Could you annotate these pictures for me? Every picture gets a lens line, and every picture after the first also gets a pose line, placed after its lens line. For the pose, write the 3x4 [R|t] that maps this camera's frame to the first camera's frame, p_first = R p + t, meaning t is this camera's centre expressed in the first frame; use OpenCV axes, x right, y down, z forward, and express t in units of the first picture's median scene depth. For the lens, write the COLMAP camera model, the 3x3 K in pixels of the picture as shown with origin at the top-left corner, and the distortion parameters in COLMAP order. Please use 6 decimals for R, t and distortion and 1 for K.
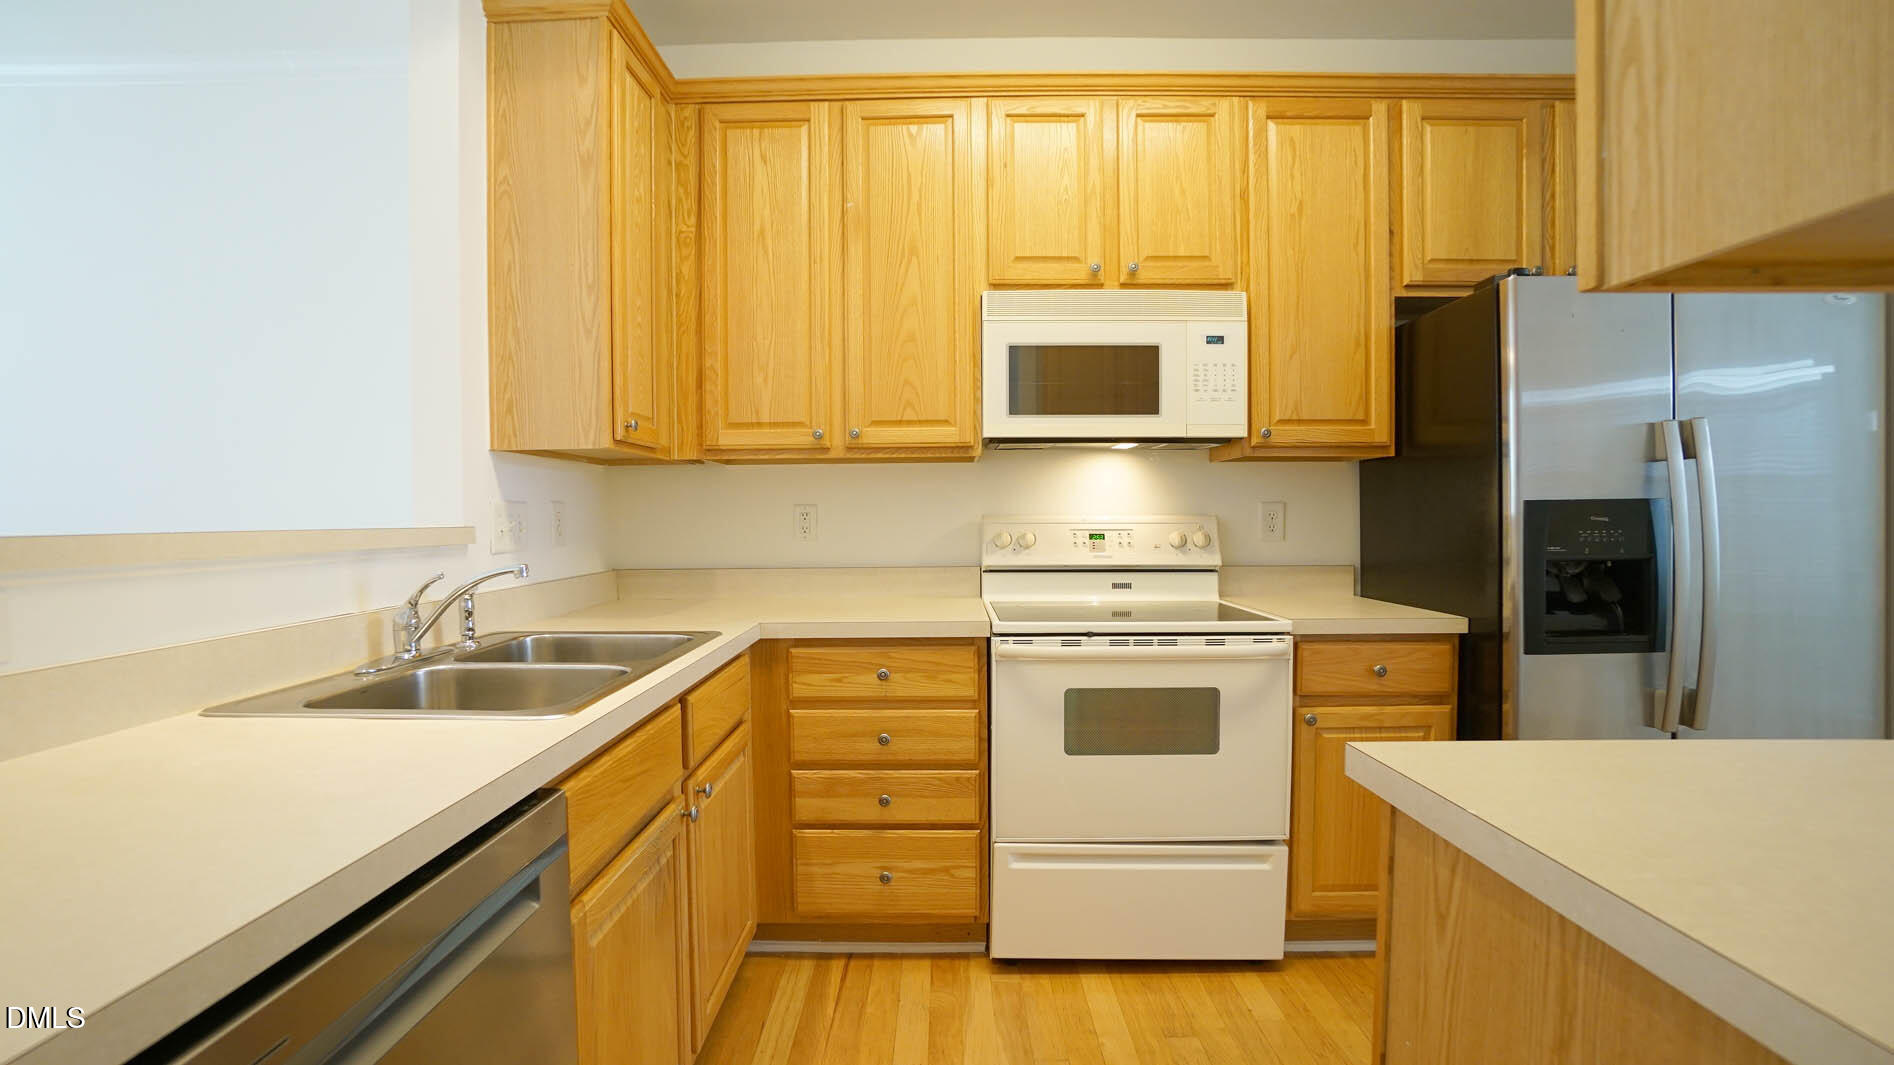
lens RADIAL K [[841.0, 0, 928.5], [0, 841.0, 536.7], [0, 0, 1]] dist [-0.063331, 0.023063]
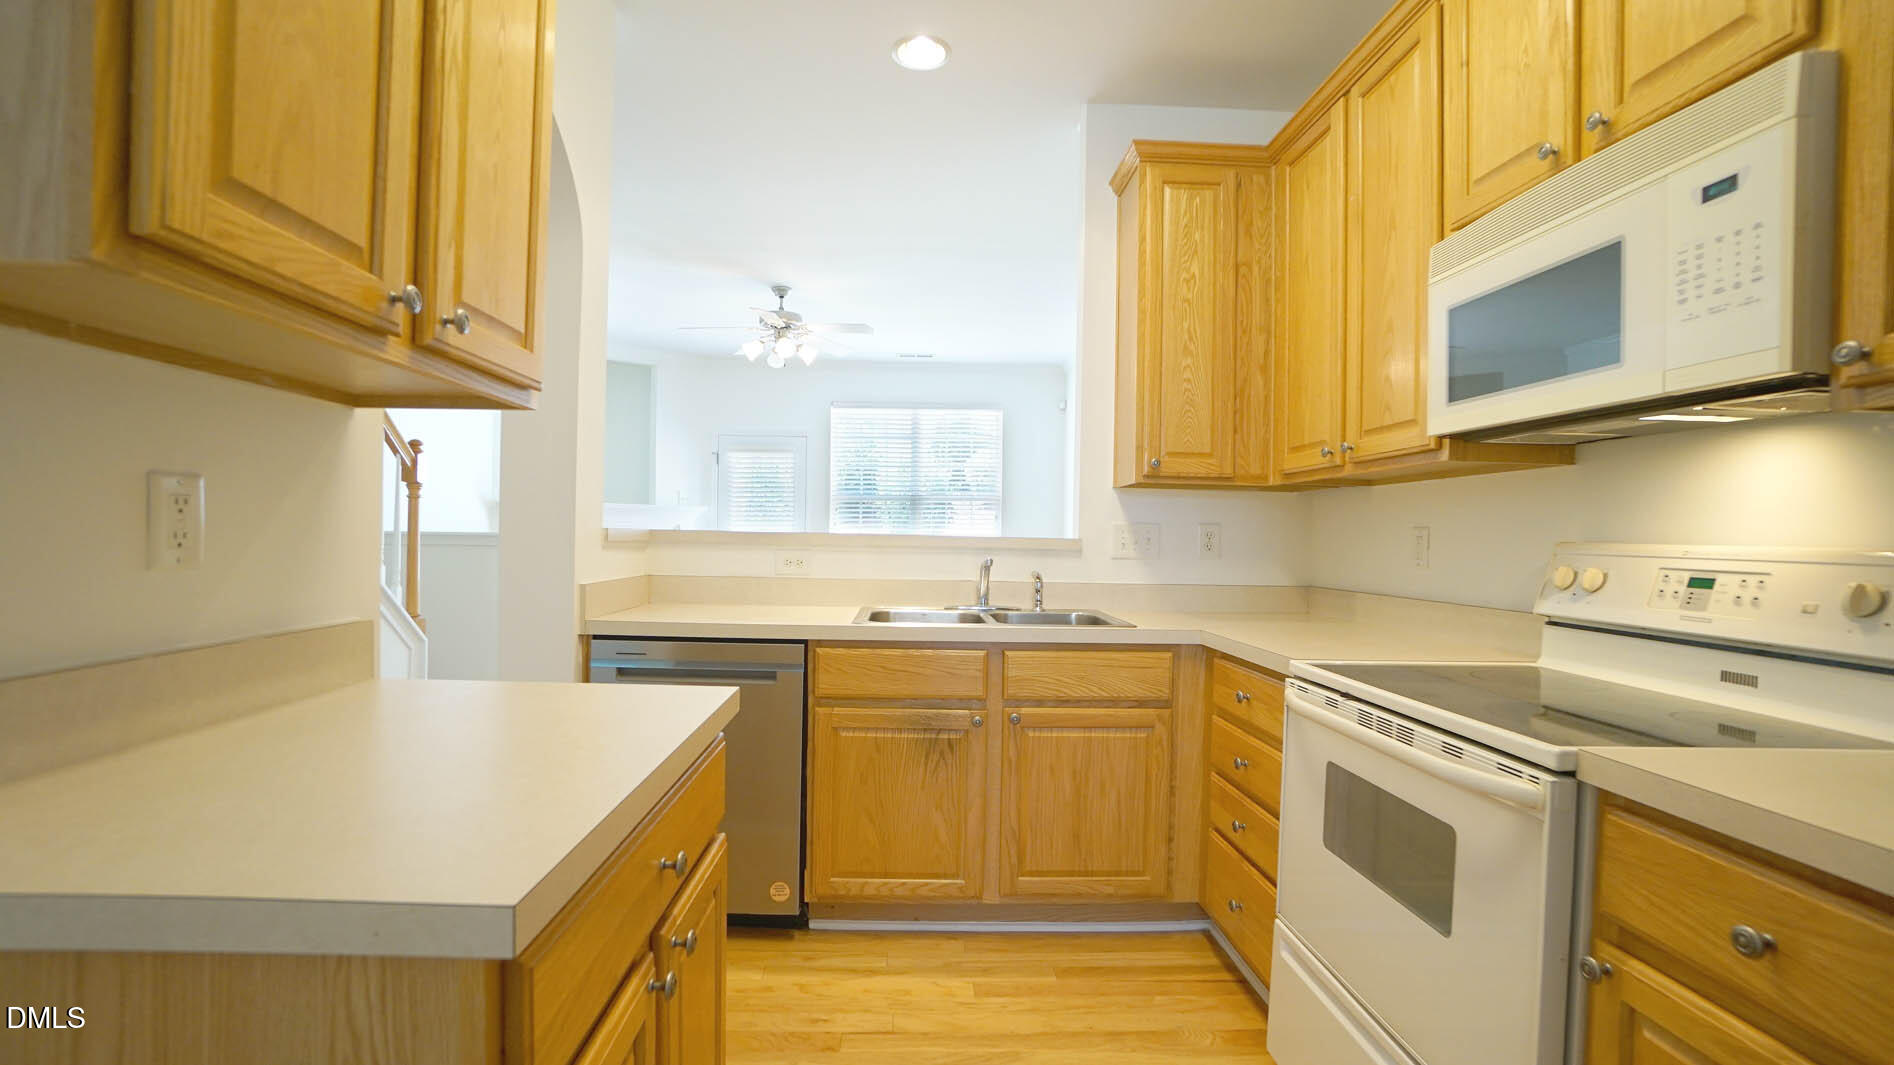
lens RADIAL K [[841.0, 0, 931.0], [0, 841.0, 537.5], [0, 0, 1]] dist [-0.063881, 0.023744]
pose [[0.050043, 0.010749, -0.998689, 0.793758], [-0.050057, 0.998712, 0.008241, -0.010242], [0.997492, 0.049579, 0.050517, 0.514884]]
